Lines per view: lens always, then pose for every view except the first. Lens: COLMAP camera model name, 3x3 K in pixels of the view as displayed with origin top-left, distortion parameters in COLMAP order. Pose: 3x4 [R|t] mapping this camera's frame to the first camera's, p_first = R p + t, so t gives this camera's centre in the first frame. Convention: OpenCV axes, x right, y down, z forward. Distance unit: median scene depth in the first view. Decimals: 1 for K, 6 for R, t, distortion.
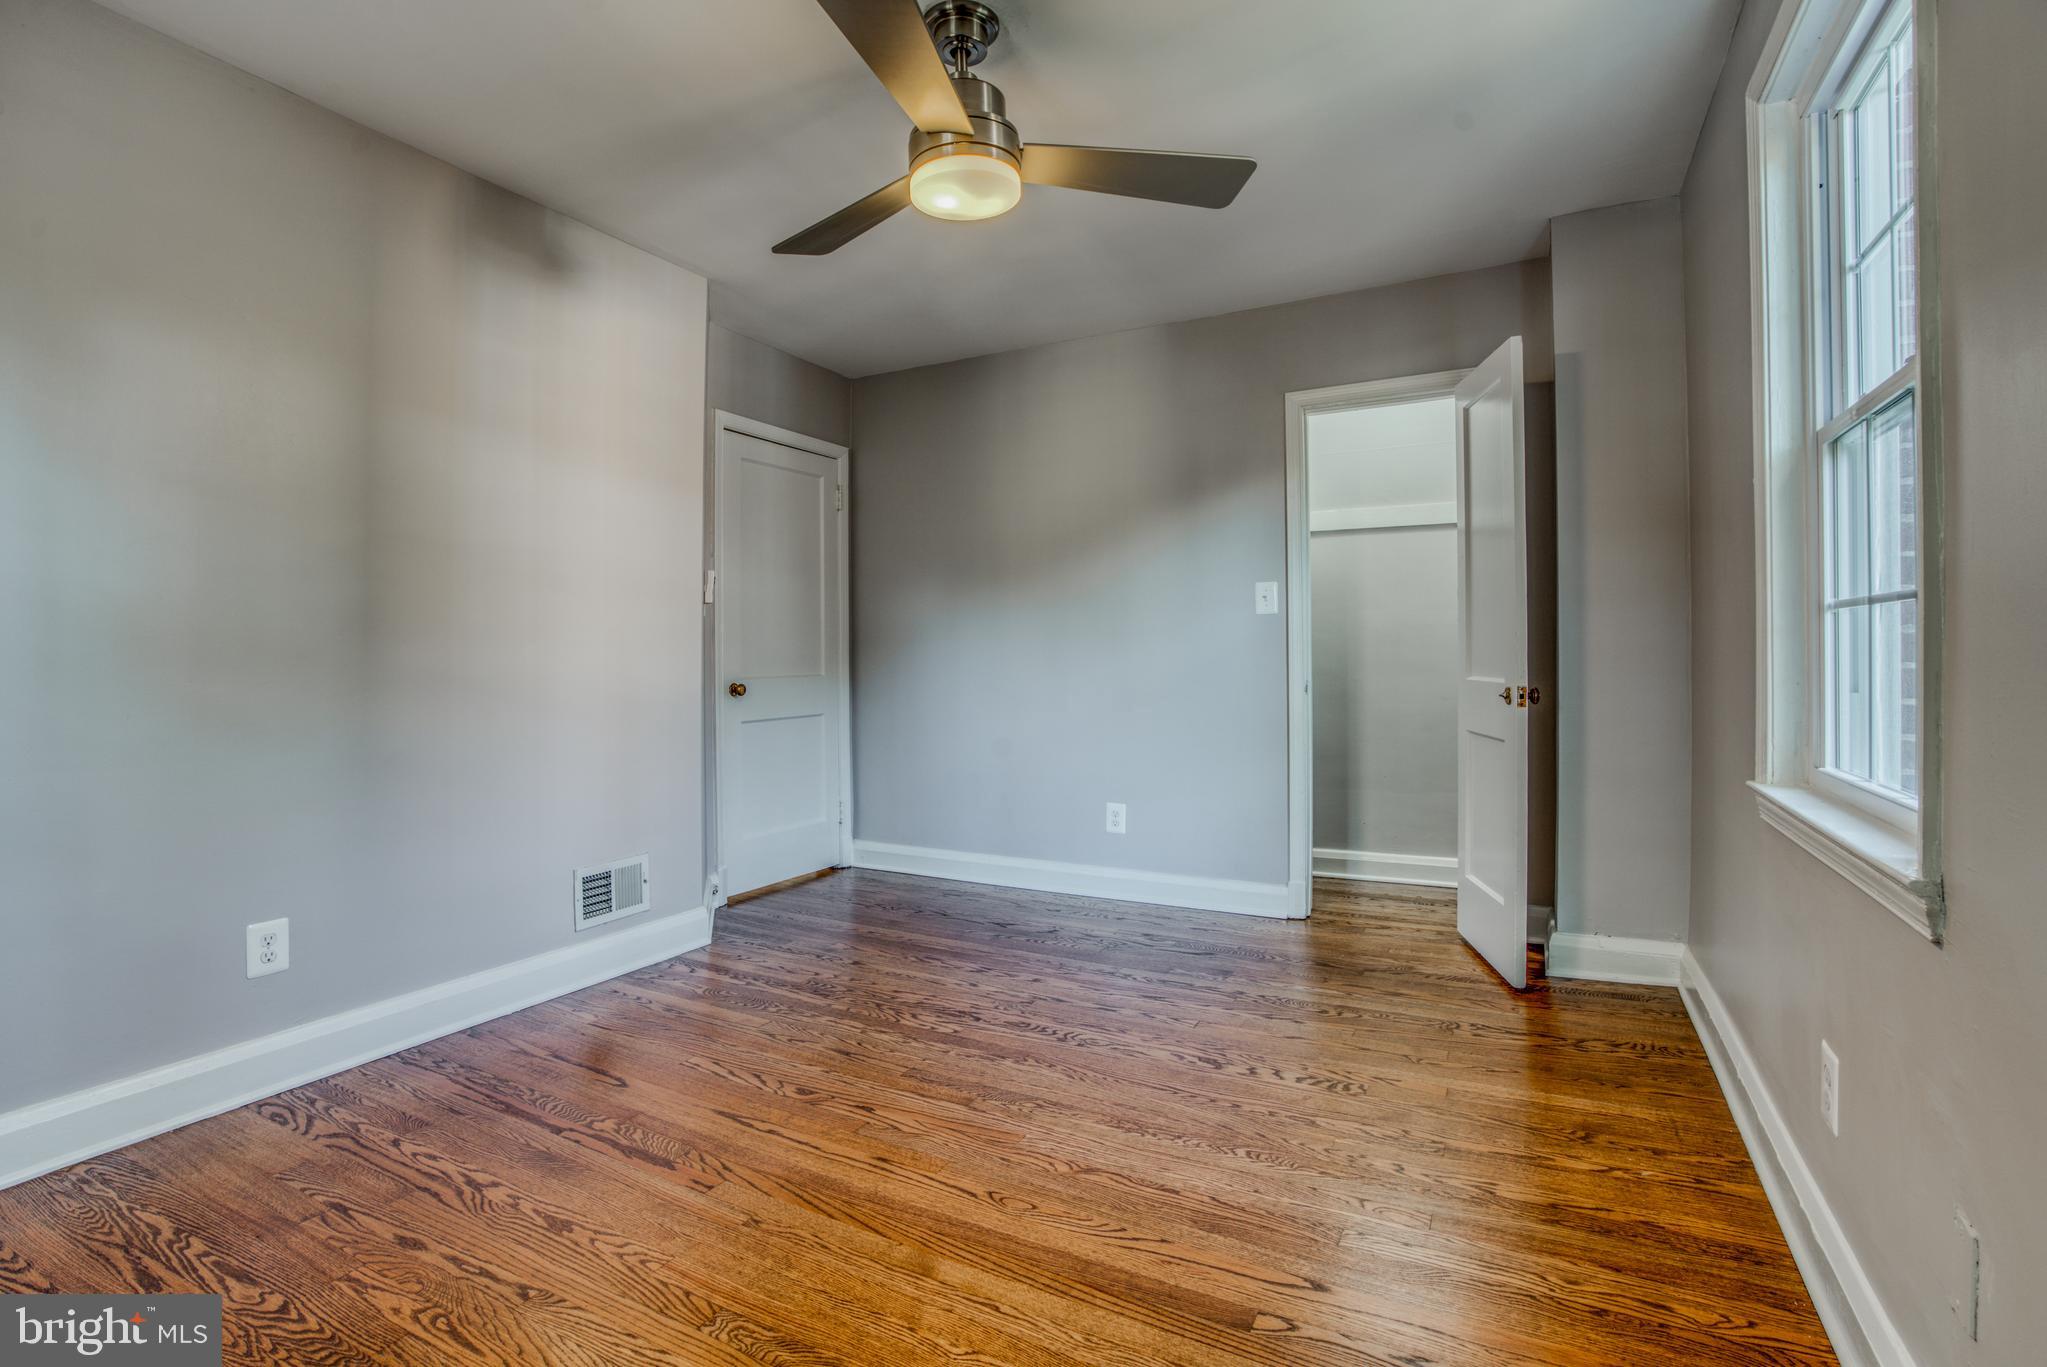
lens RADIAL K [[944.2, 0, 1026.9], [0, 944.2, 668.7], [0, 0, 1]] dist [-0.049570, 0.021378]
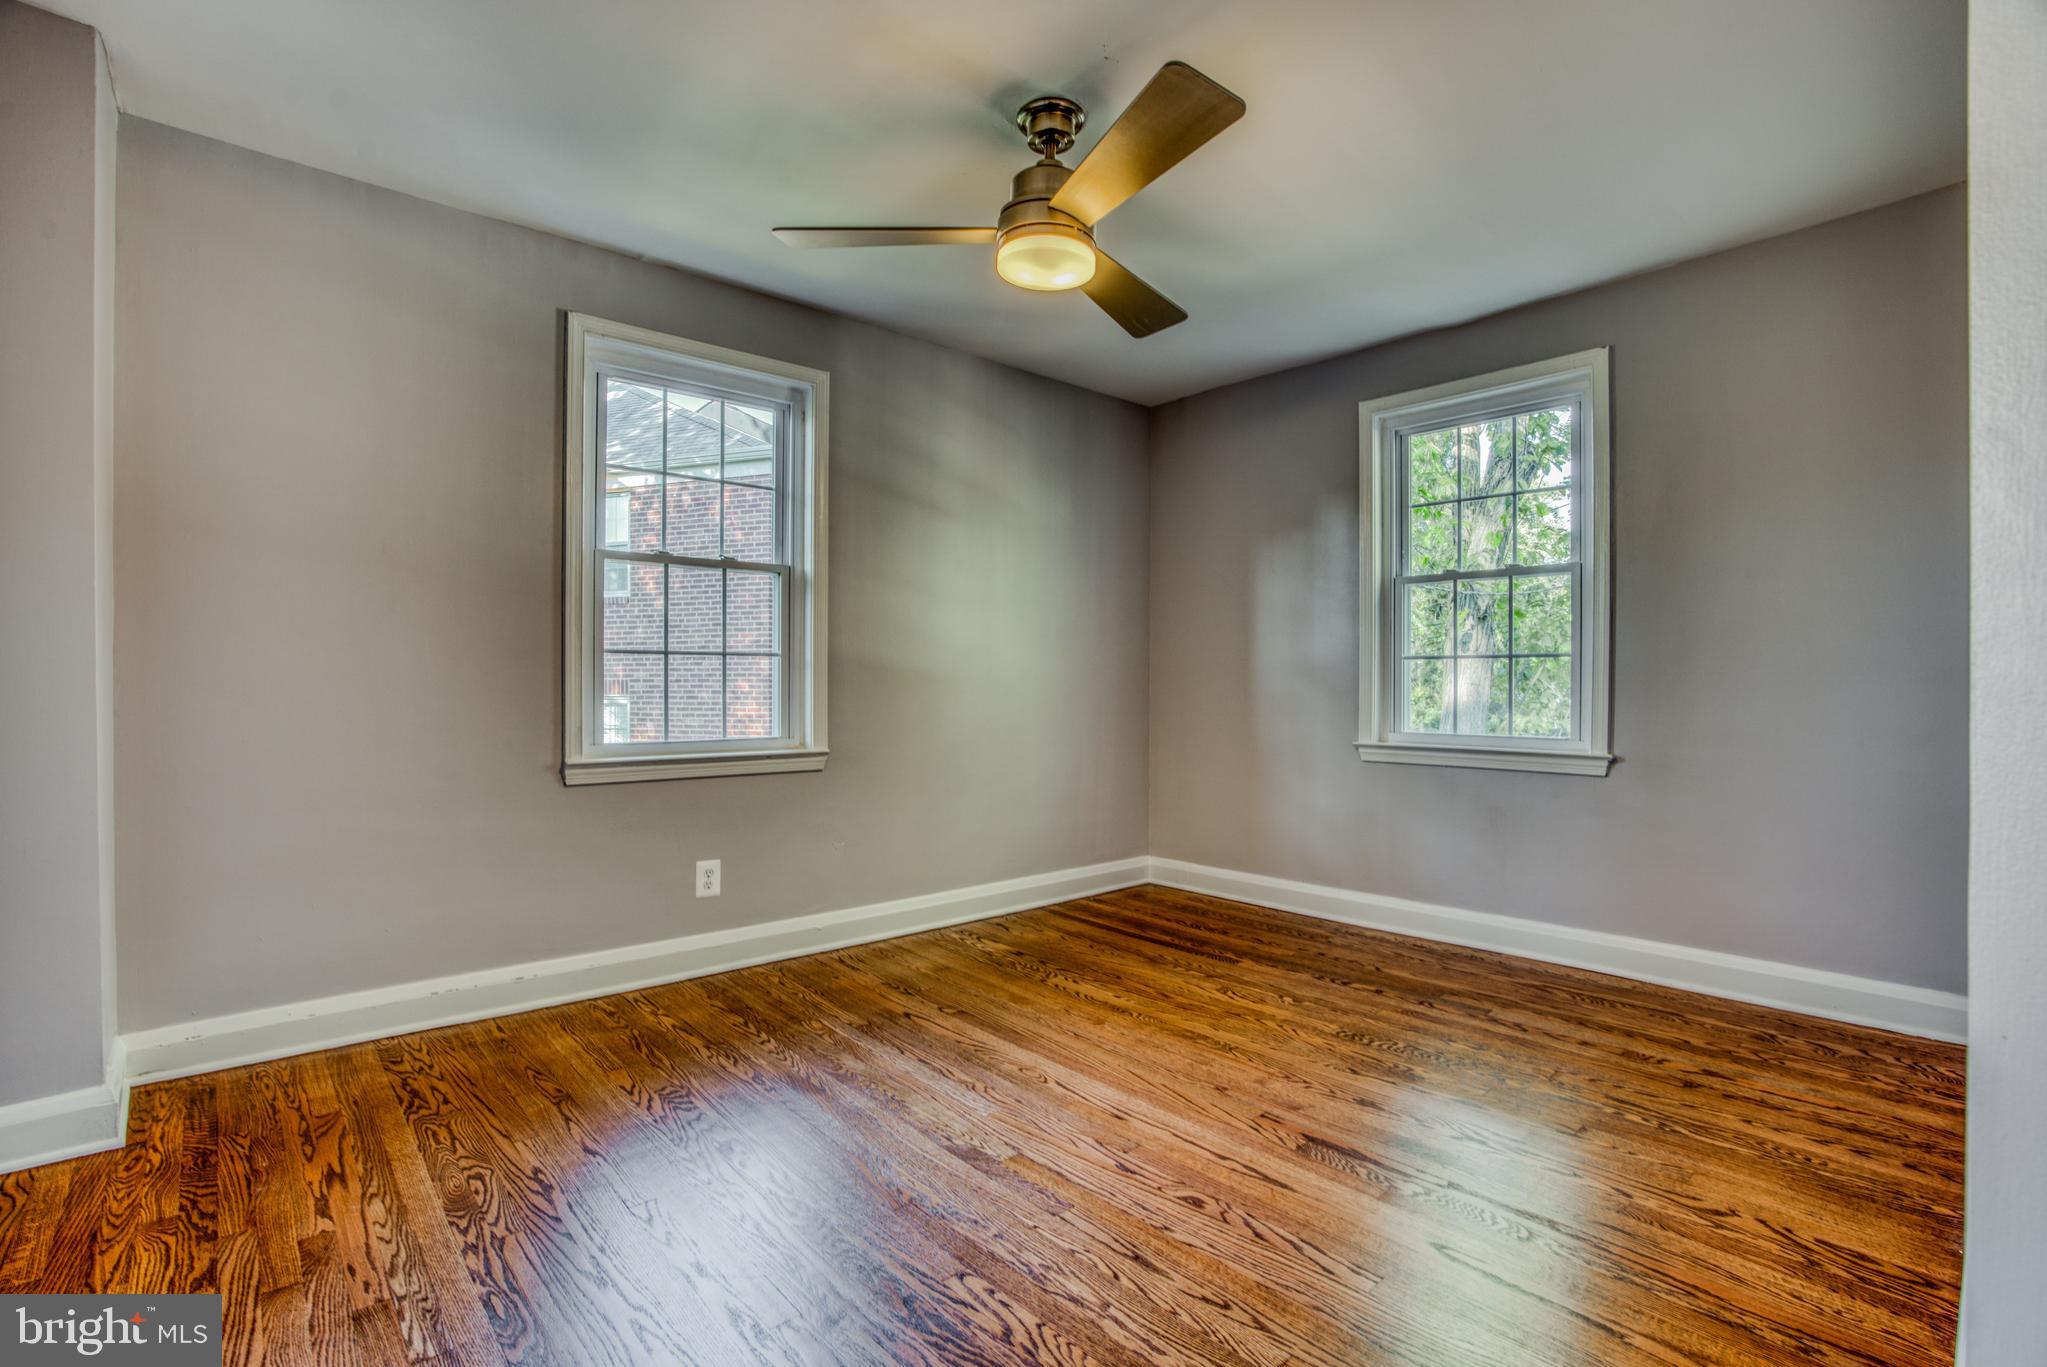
lens RADIAL K [[944.2, 0, 1035.7], [0, 944.2, 679.6], [0, 0, 1]] dist [-0.049570, 0.021378]
pose [[-0.940389, 0.003520, 0.340082, -0.402092], [0.007993, 0.999899, 0.011753, -0.020377], [-0.340006, 0.013771, -0.940322, 1.878328]]
